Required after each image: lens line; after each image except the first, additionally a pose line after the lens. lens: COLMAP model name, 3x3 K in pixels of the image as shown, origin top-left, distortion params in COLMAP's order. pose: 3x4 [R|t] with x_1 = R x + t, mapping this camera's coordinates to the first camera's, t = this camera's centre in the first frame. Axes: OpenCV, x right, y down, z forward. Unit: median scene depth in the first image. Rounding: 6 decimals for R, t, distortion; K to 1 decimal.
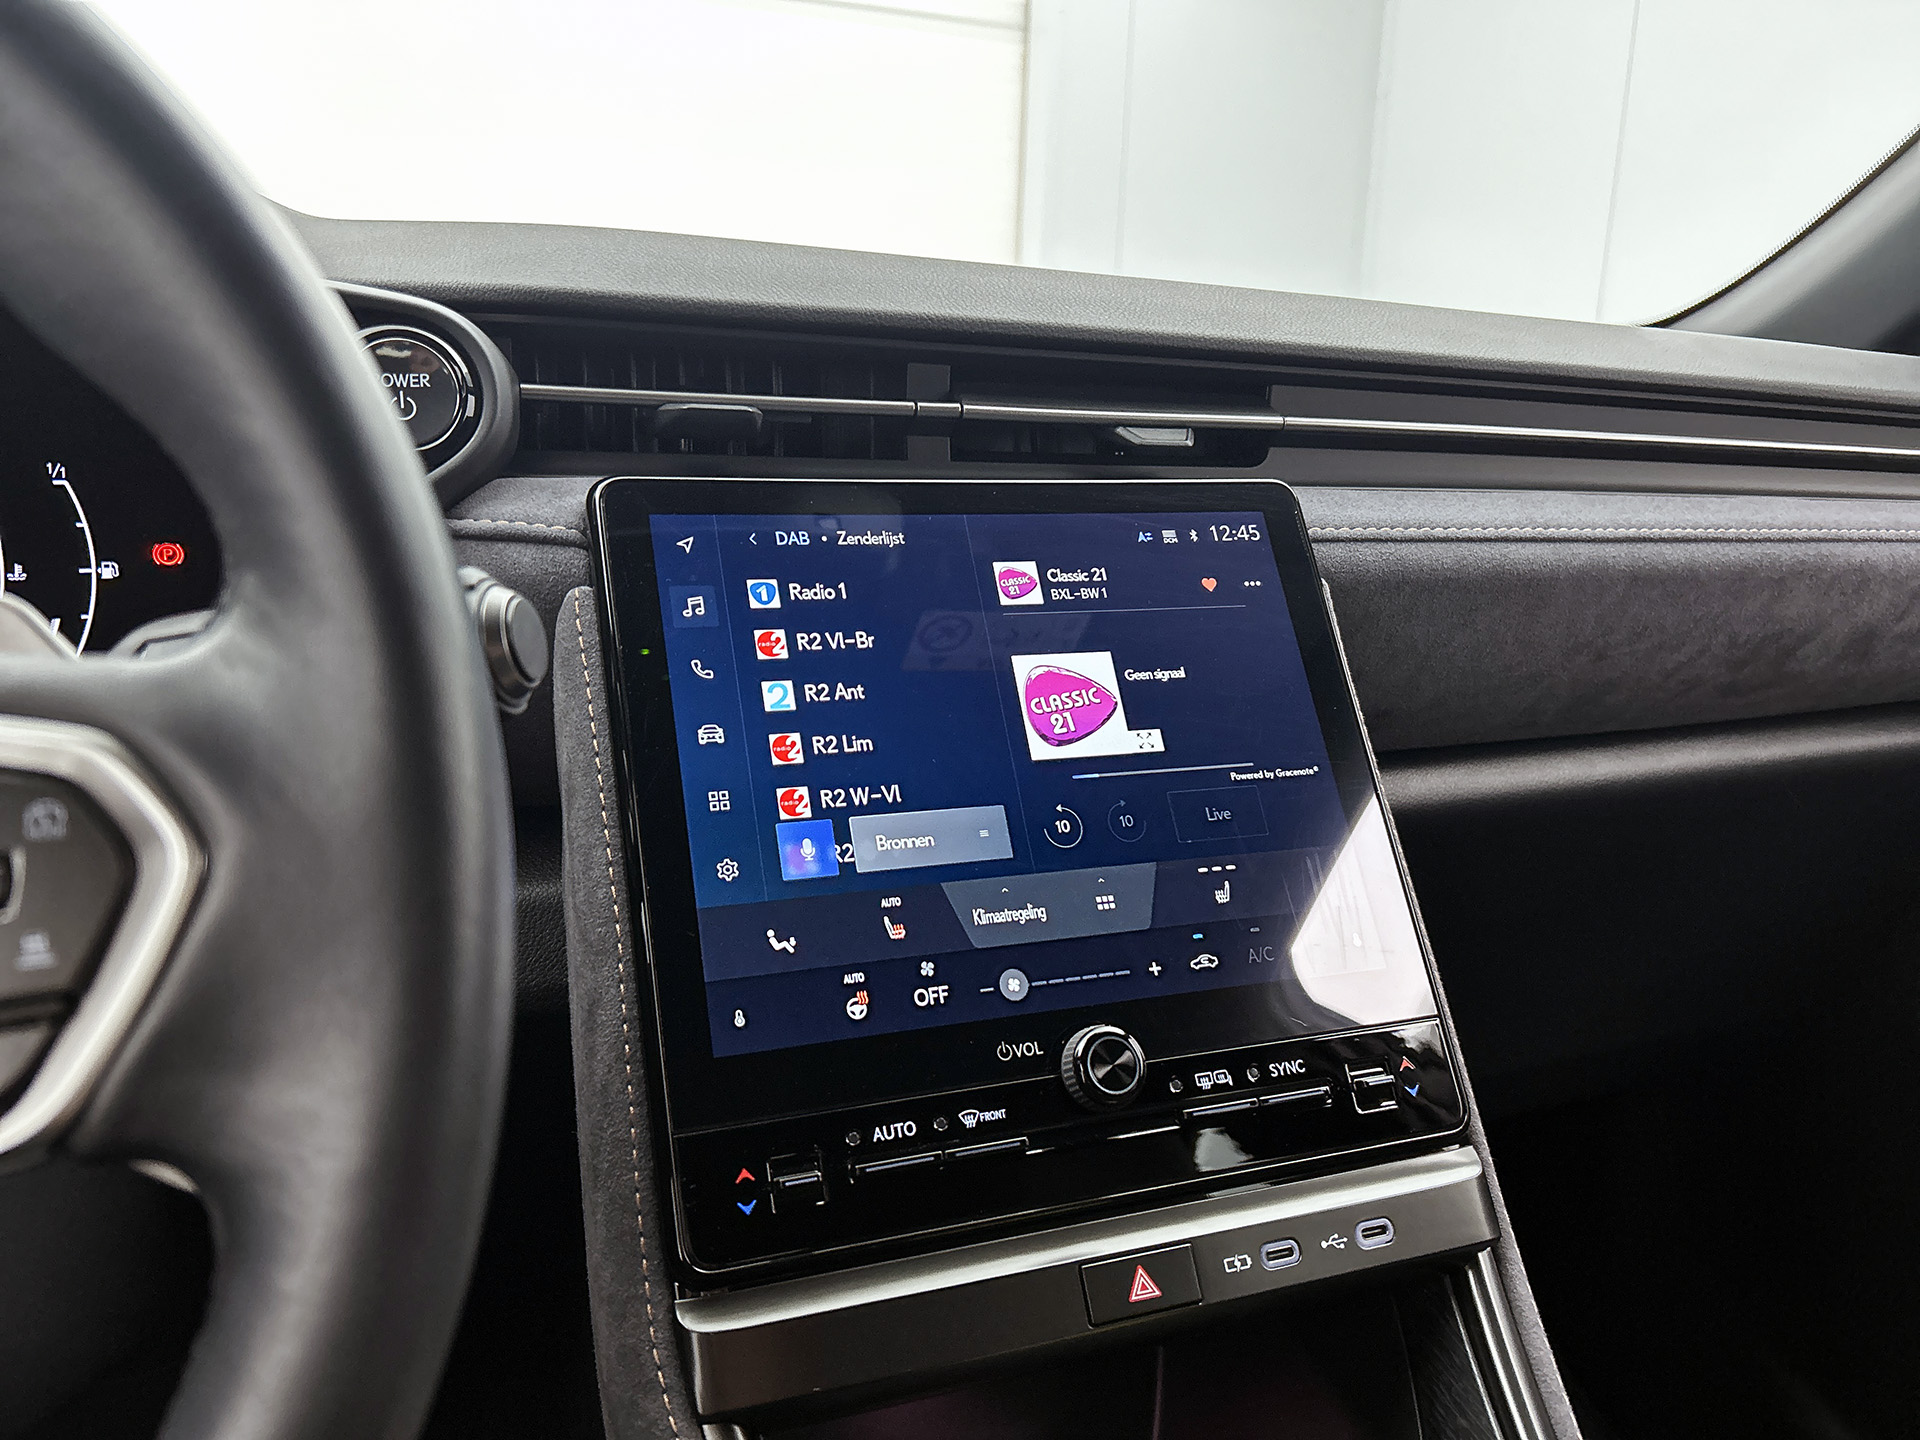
lens RADIAL K [[1469.0, 0, 943.9], [0, 1469.0, 705.5], [0, 0, 1]] dist [0.043746, -0.060535]
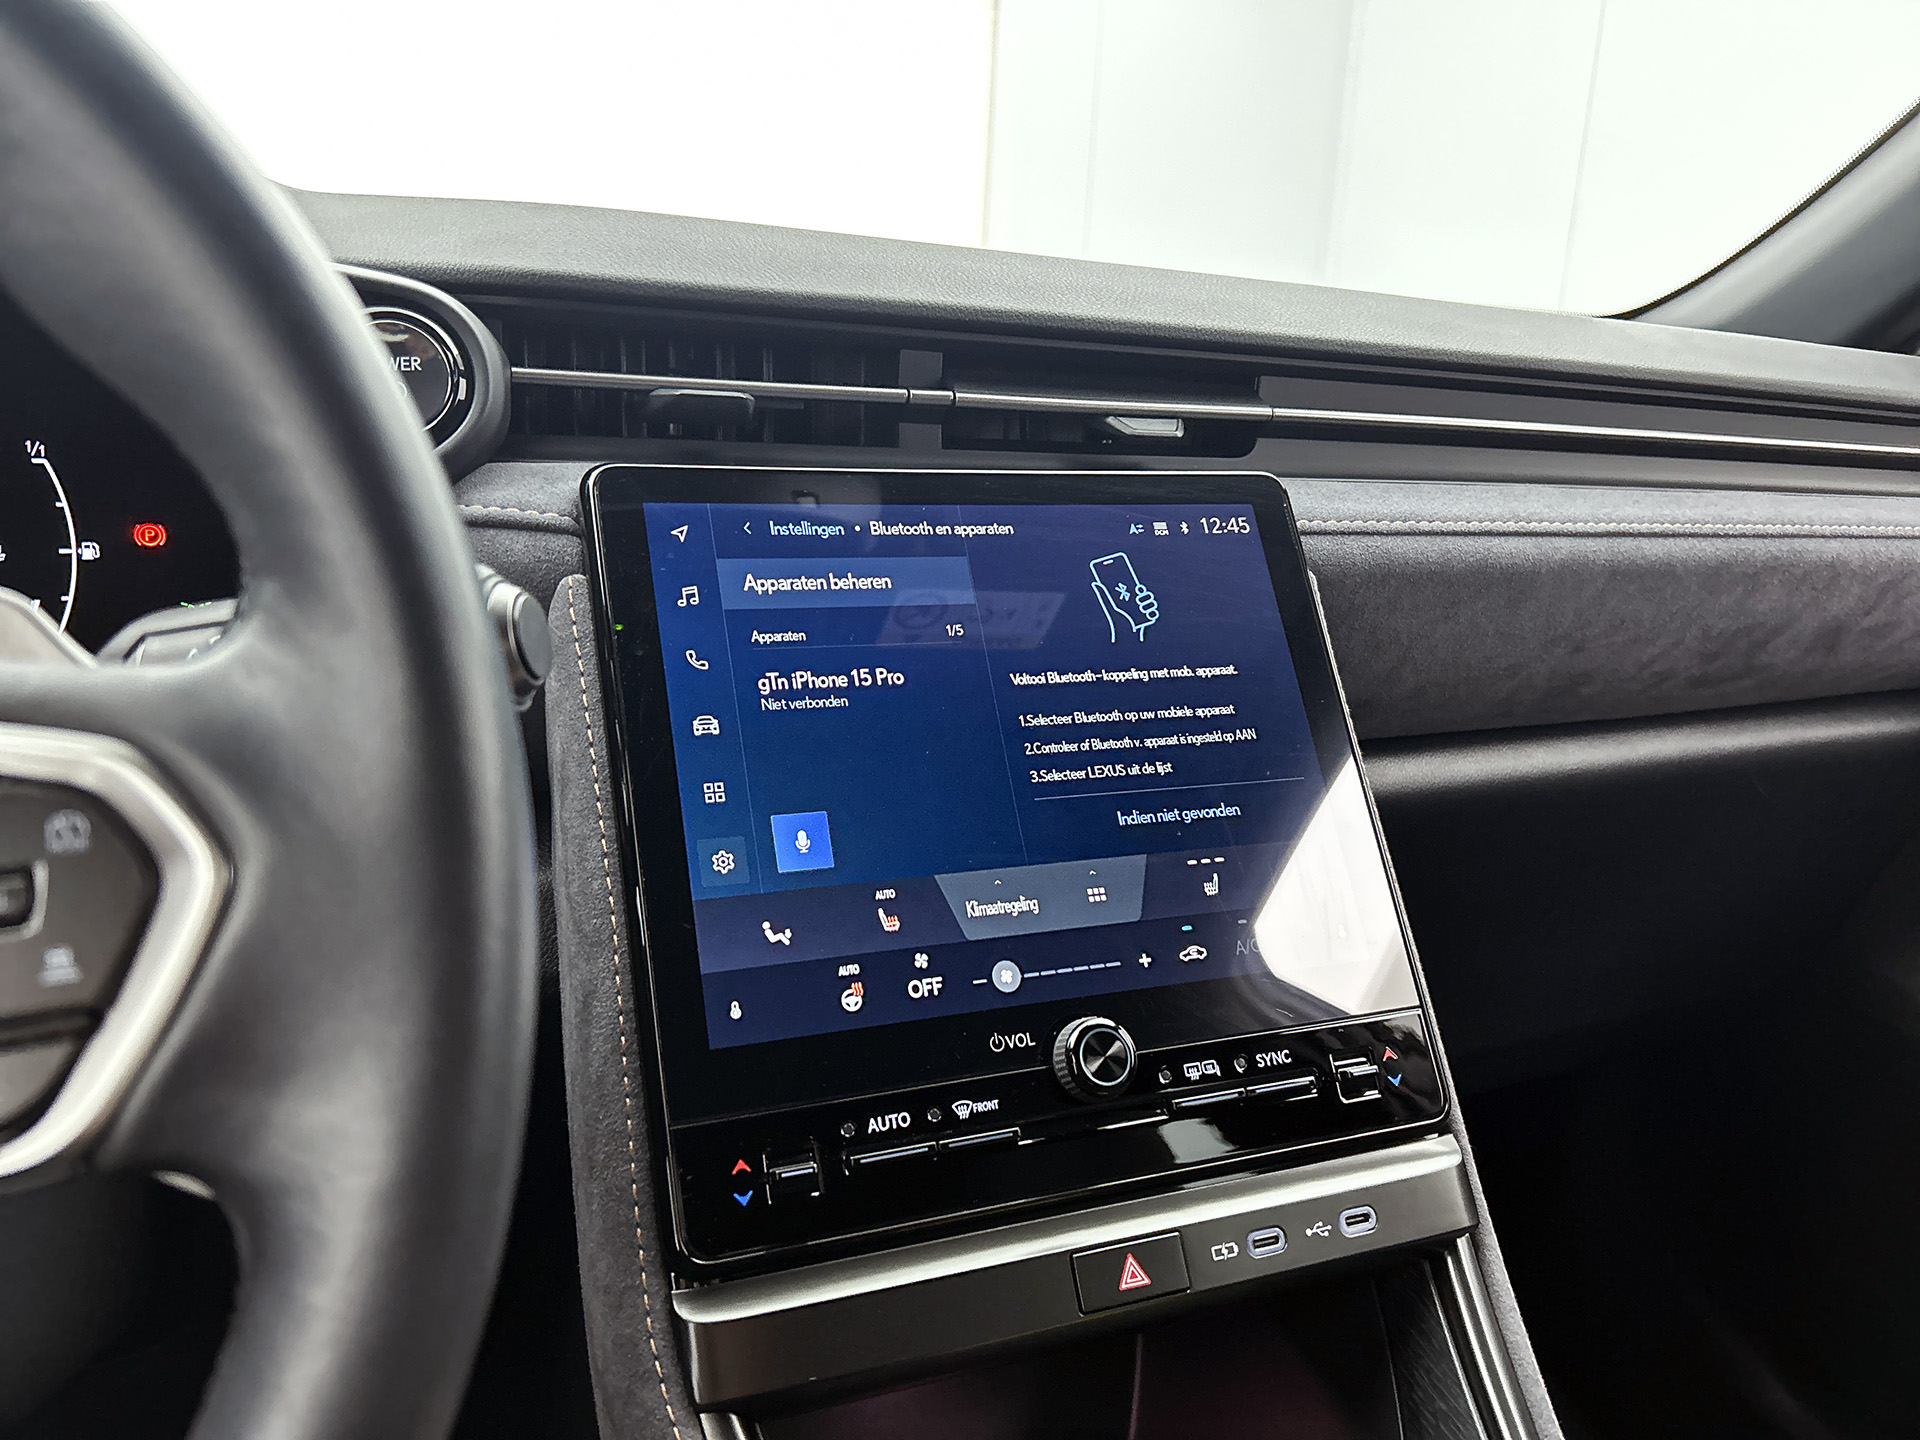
lens RADIAL K [[1469.0, 0, 945.0], [0, 1469.0, 706.5], [0, 0, 1]] dist [0.043746, -0.060535]
pose [[0.999581, 0.009051, 0.027483, -0.023473], [-0.009646, 0.999721, 0.021573, -0.015904], [-0.027280, -0.021829, 0.999389, -0.001006]]
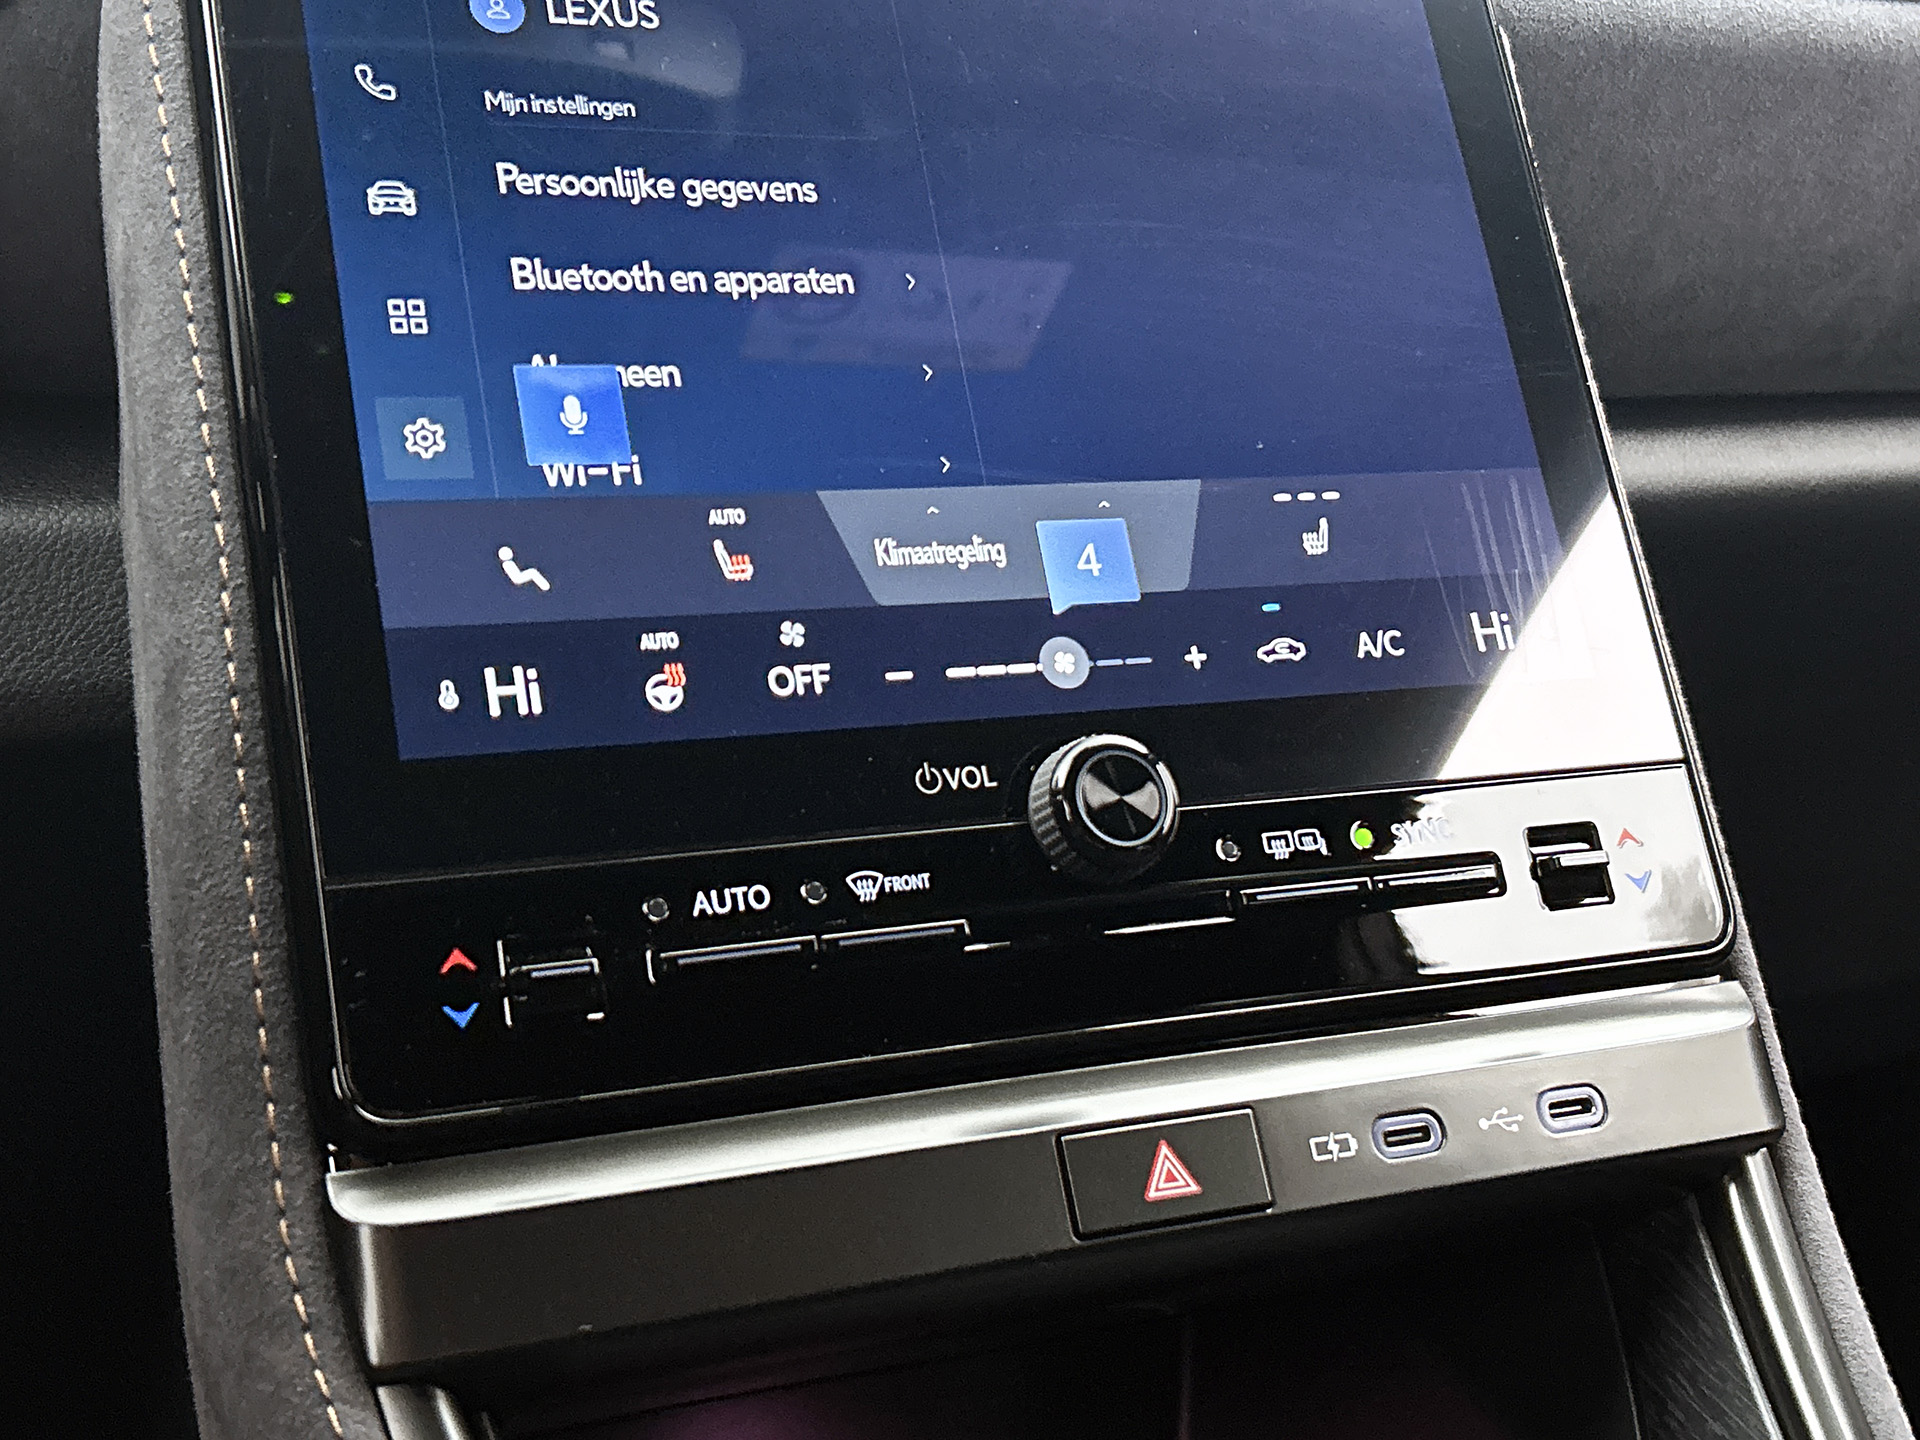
lens RADIAL K [[2422.4, 0, 950.7], [0, 2422.4, 727.6], [0, 0, 1]] dist [0.079162, 0.000000]
pose [[0.998401, 0.007530, 0.056027, -0.002254], [-0.010798, 0.998243, 0.058261, 0.155943], [-0.055490, -0.058772, 0.996728, 0.079534]]
